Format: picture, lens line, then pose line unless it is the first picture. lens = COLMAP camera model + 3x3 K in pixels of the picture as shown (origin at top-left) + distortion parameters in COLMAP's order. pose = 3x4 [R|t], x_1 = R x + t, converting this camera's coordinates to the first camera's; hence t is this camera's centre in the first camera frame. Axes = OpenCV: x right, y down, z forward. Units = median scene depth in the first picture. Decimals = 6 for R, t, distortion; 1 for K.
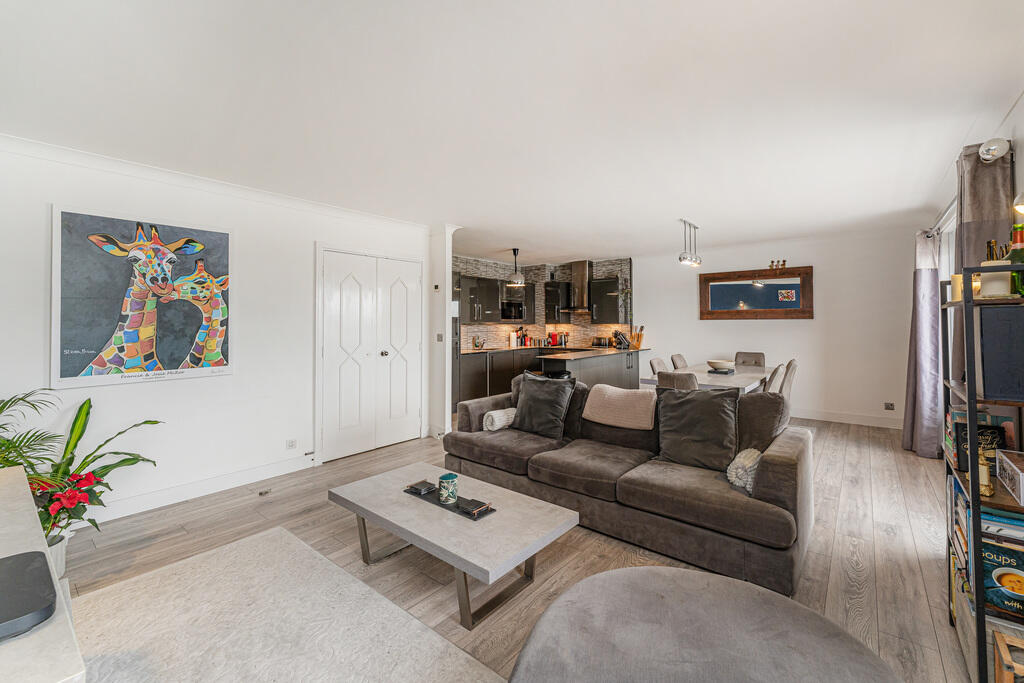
lens RADIAL K [[412.8, 0, 529.3], [0, 412.8, 318.0], [0, 0, 1]] dist [0.002824, 0.000069]
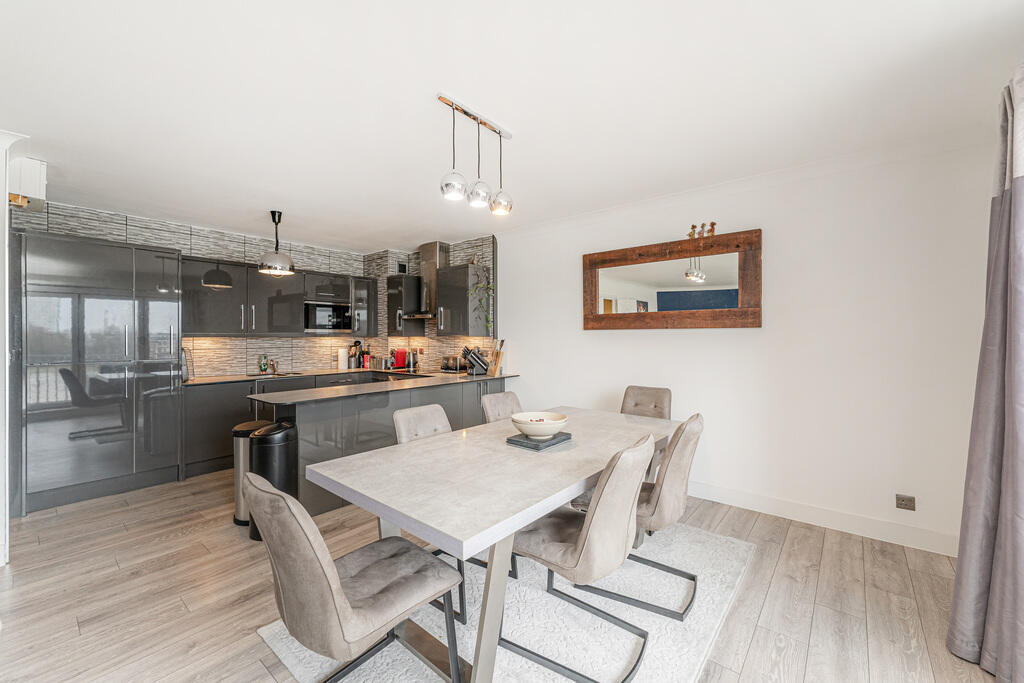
lens RADIAL K [[412.8, 0, 508.0], [0, 412.8, 338.3], [0, 0, 1]] dist [0.002824, 0.000069]
pose [[0.999892, 0.001509, -0.014602, 0.262149], [-0.001283, 0.999880, 0.015440, 0.006549], [0.014624, -0.015420, 0.999774, 0.327127]]
